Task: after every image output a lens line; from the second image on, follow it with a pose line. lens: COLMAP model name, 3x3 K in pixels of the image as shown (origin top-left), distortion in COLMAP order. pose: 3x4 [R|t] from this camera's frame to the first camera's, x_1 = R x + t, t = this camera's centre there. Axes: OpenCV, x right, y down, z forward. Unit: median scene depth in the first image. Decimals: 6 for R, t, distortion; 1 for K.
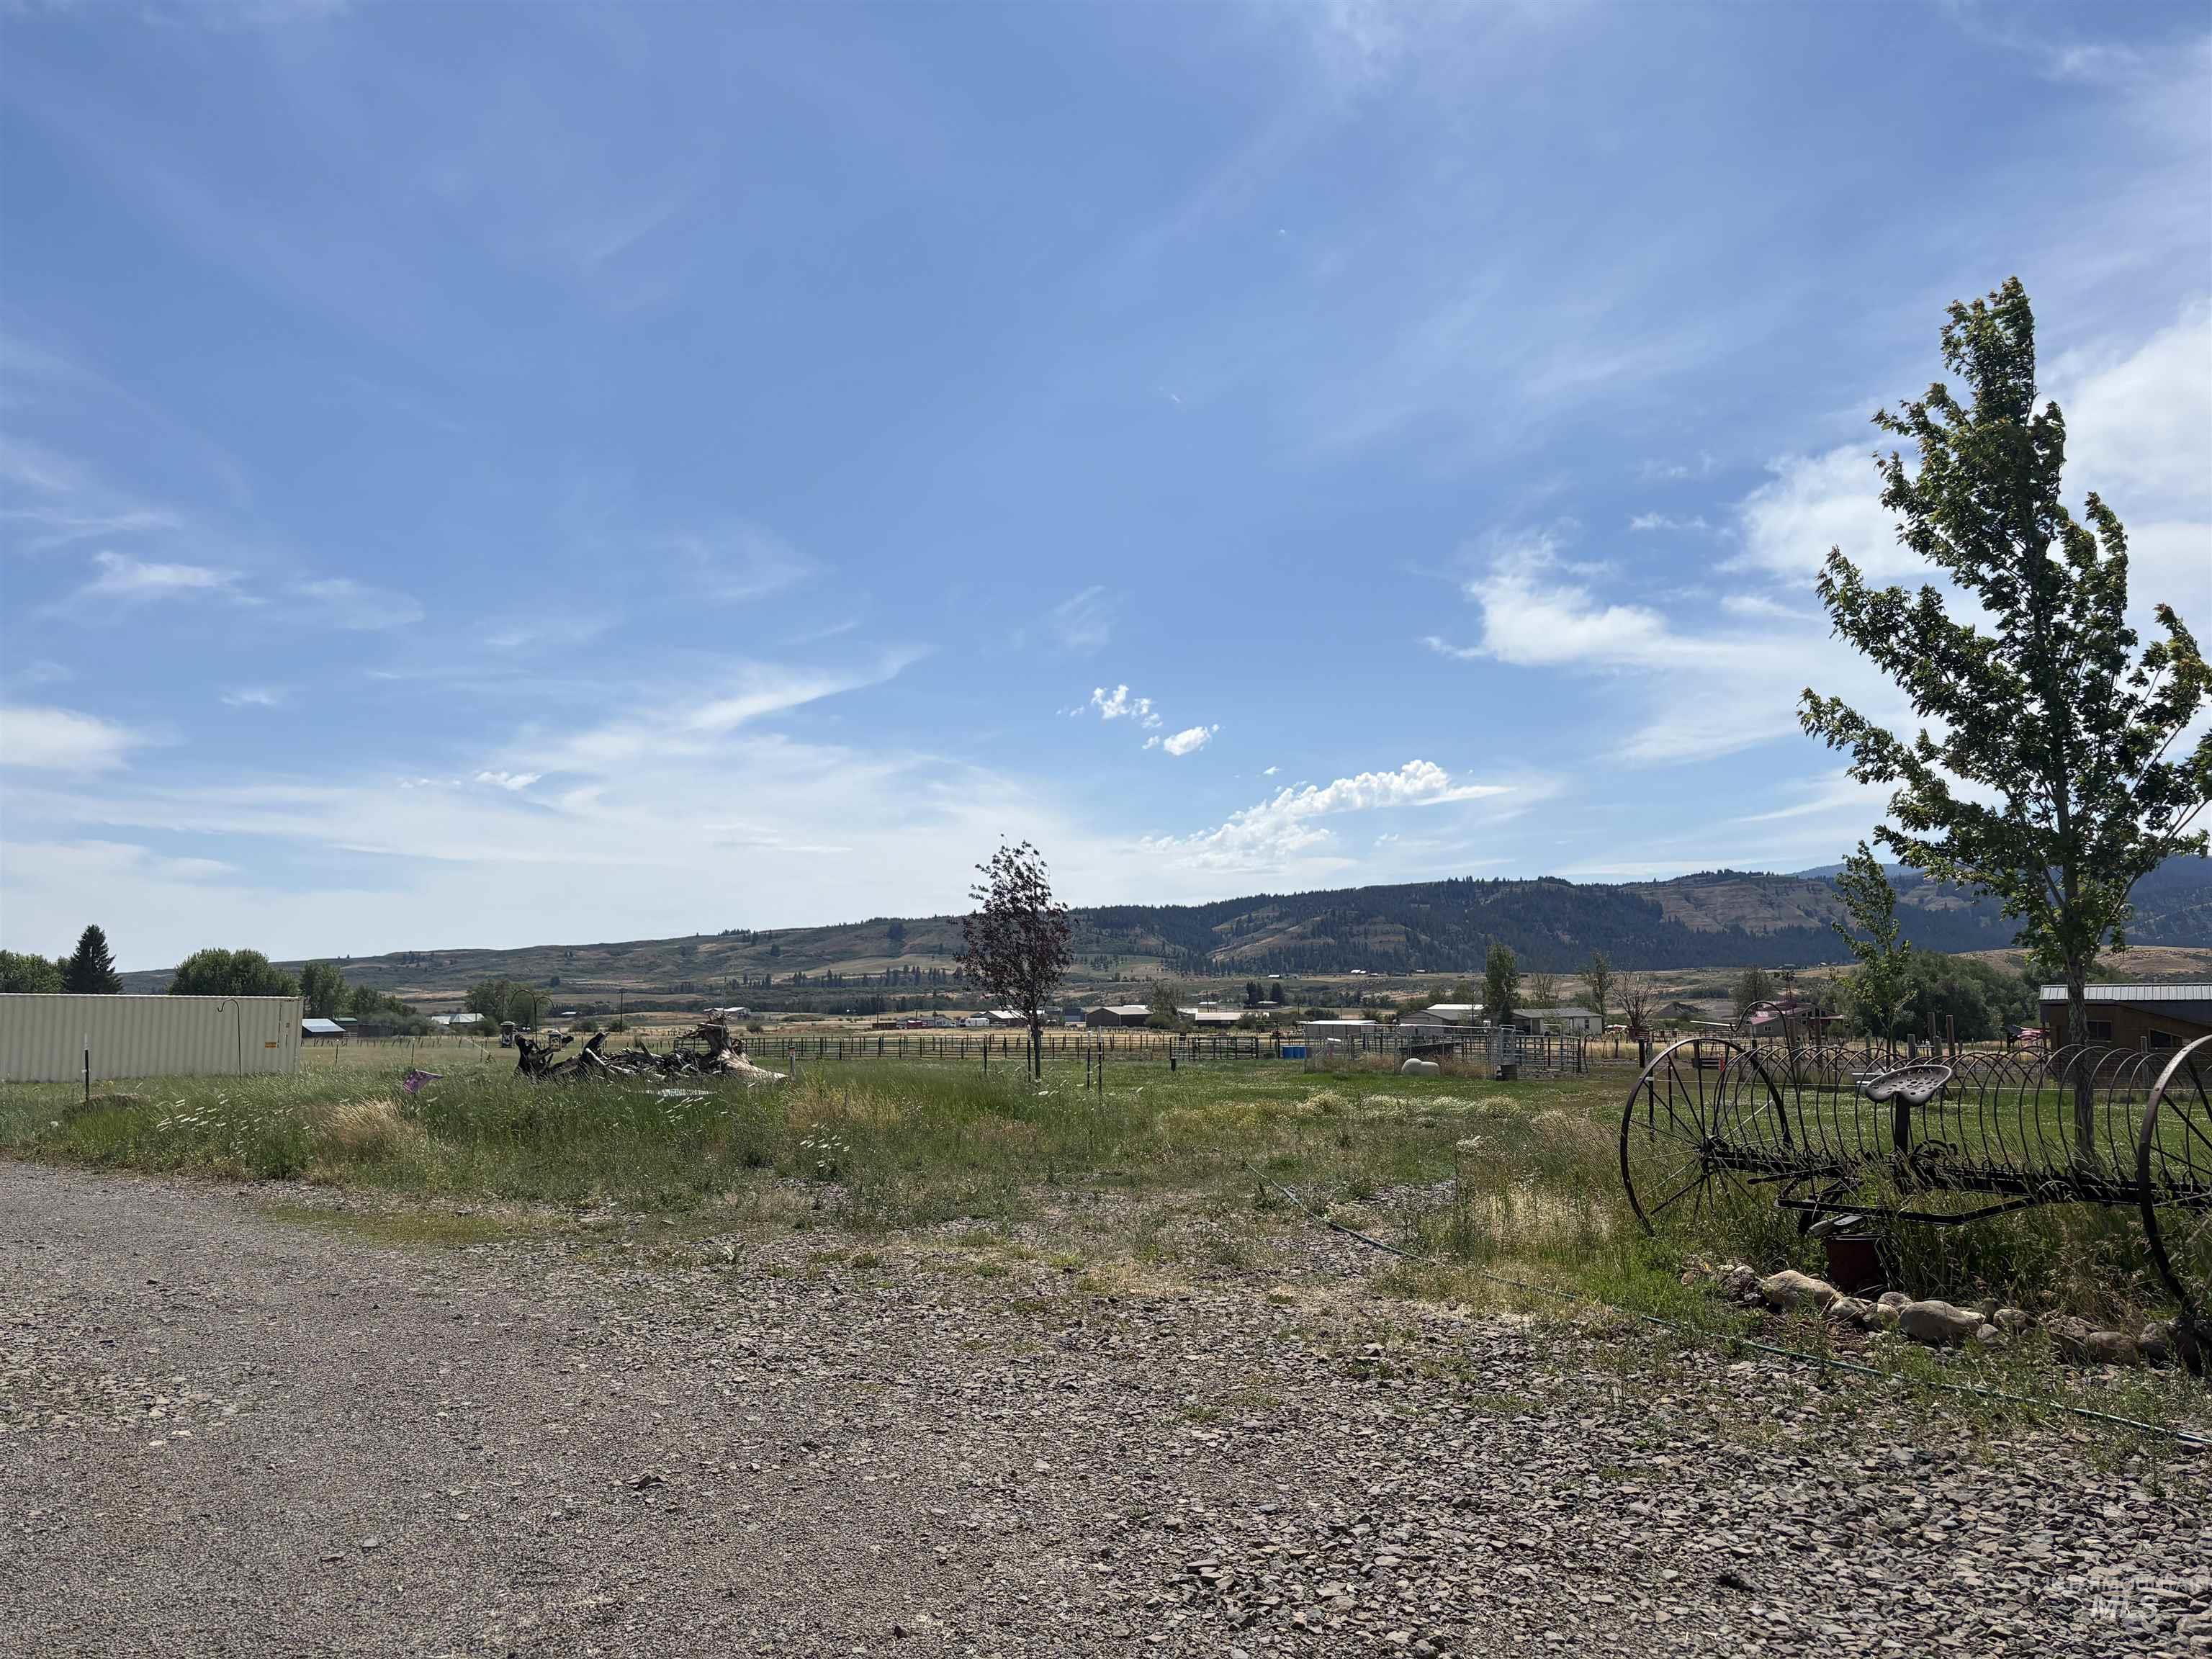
lens RADIAL K [[1668.0, 0, 1105.6], [0, 1668.0, 839.5], [0, 0, 1]] dist [-0.008821, -0.005016]
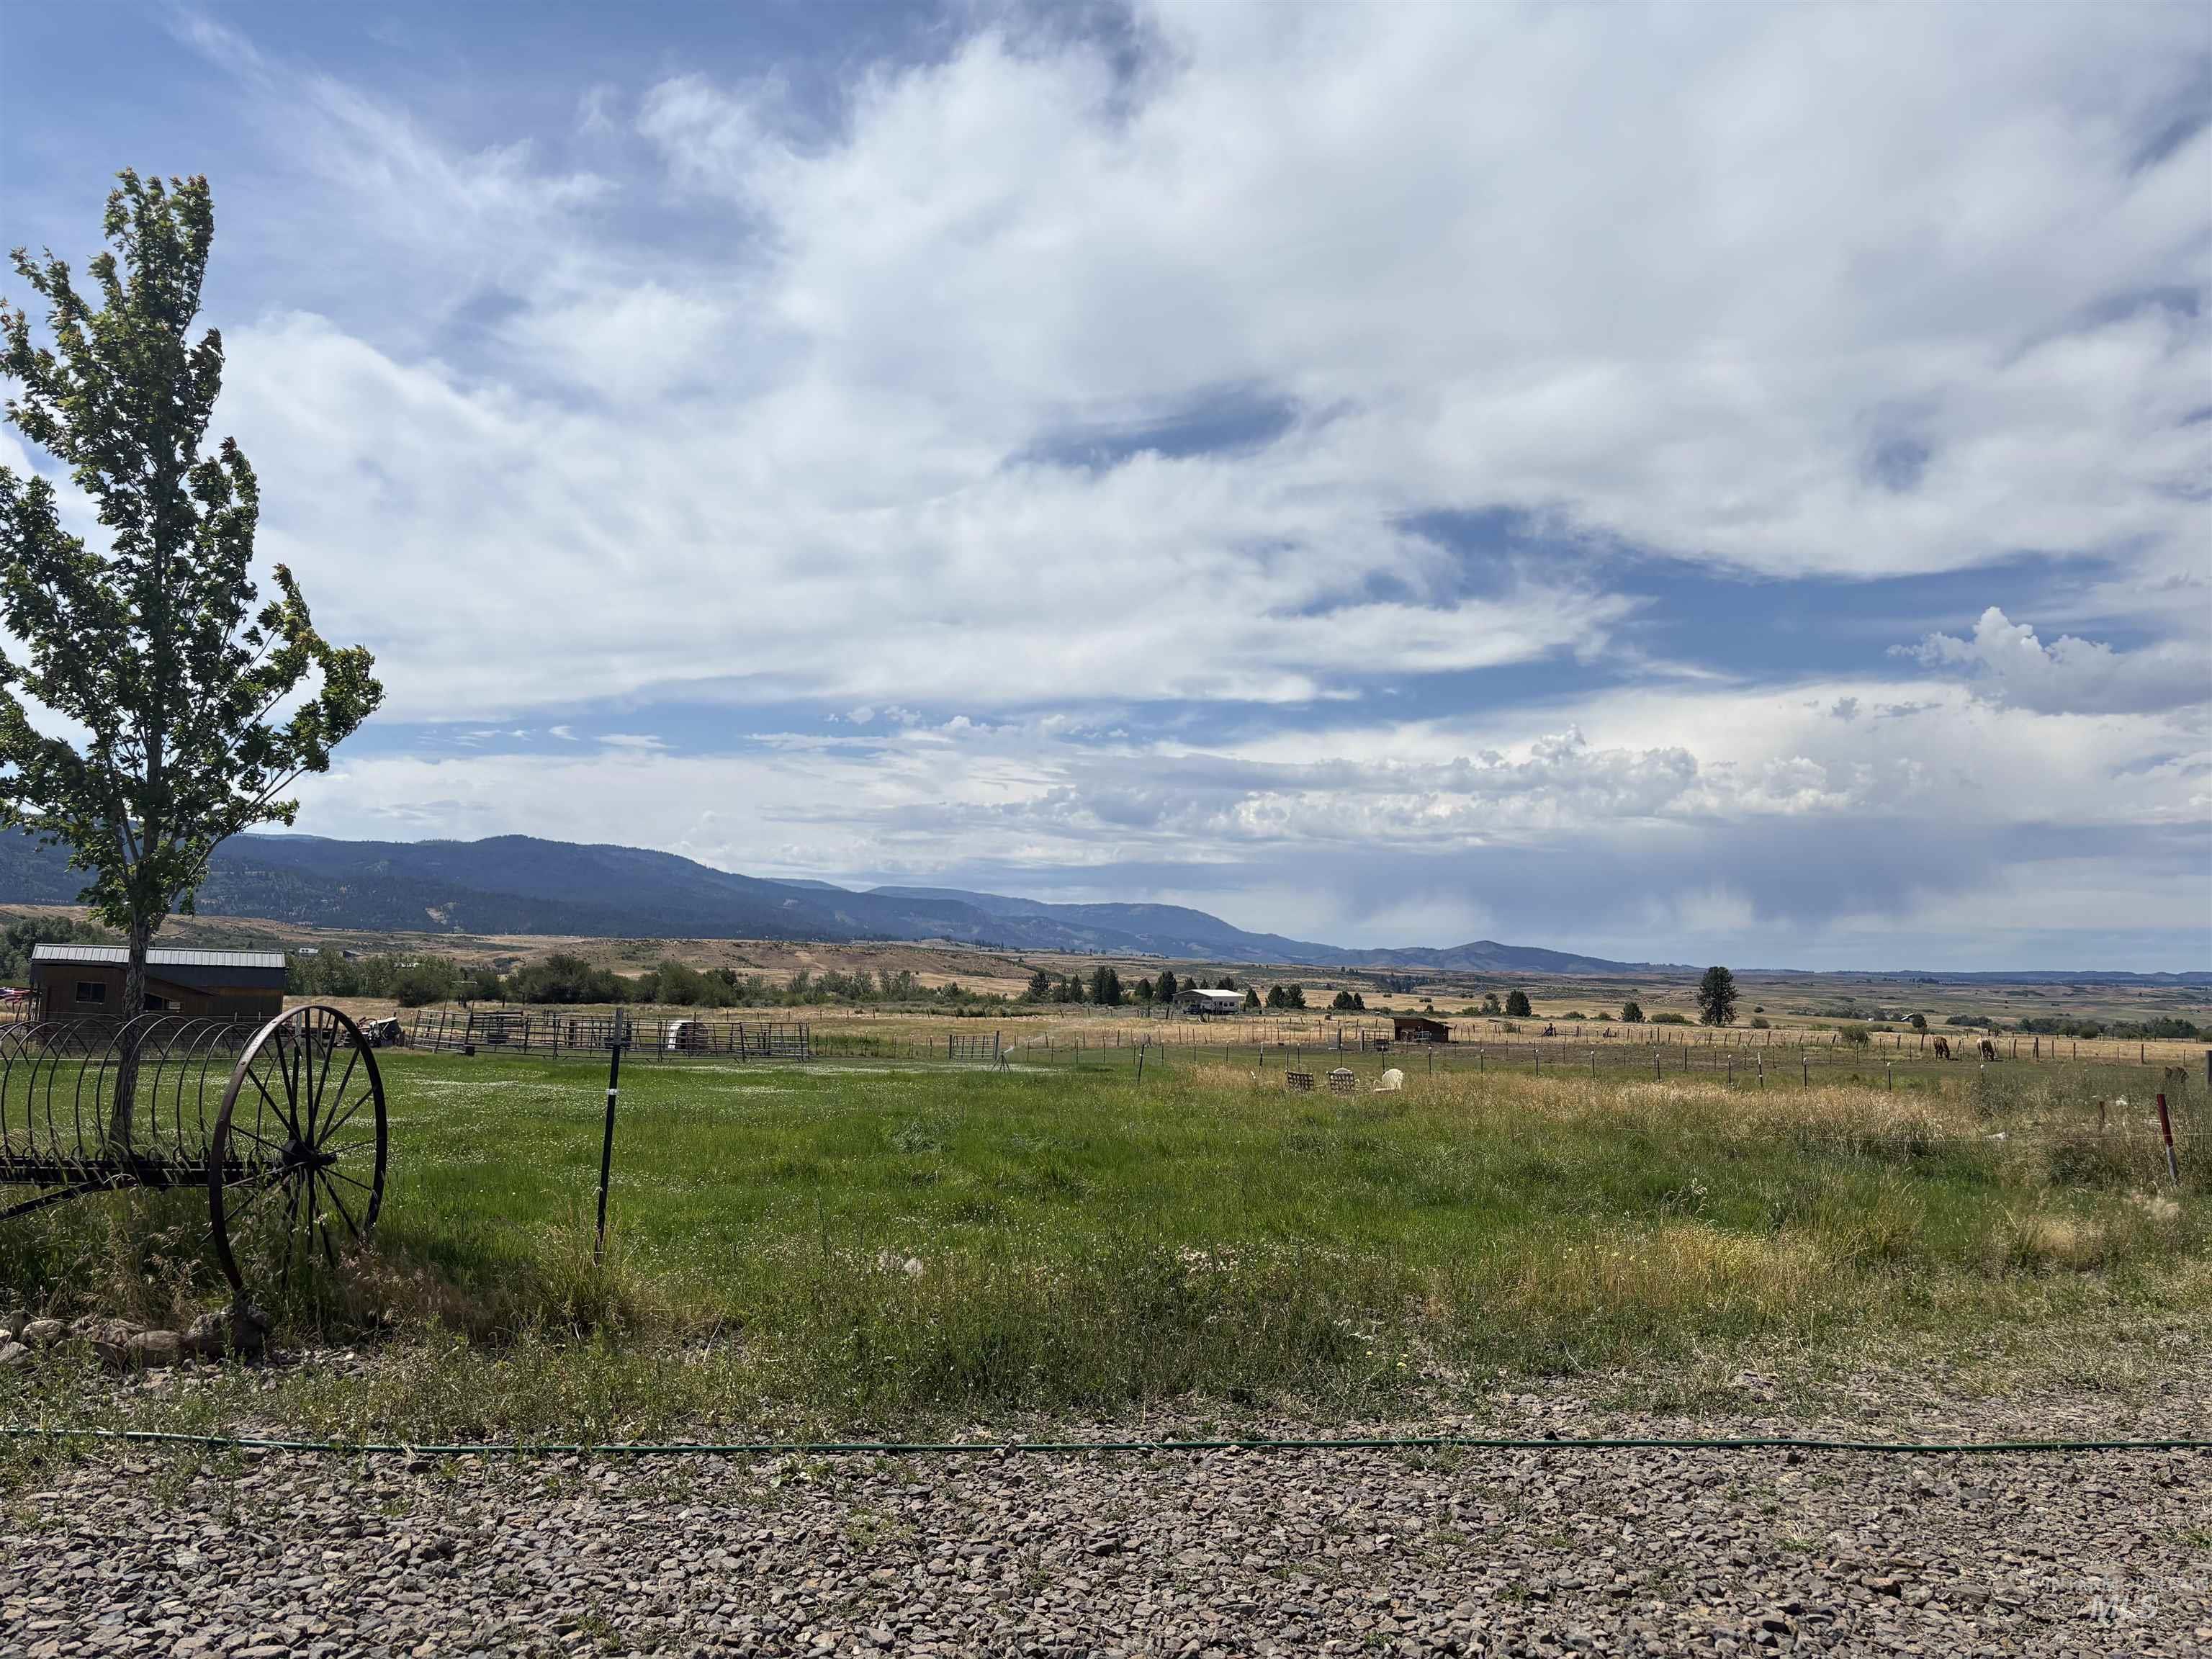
lens RADIAL K [[1668.0, 0, 1105.6], [0, 1668.0, 839.5], [0, 0, 1]] dist [-0.008821, -0.005016]
pose [[0.461479, 0.090798, 0.882493, 0.008990], [-0.119145, 0.992080, -0.039769, 0.000444], [-0.879114, -0.086793, 0.468642, 0.101538]]
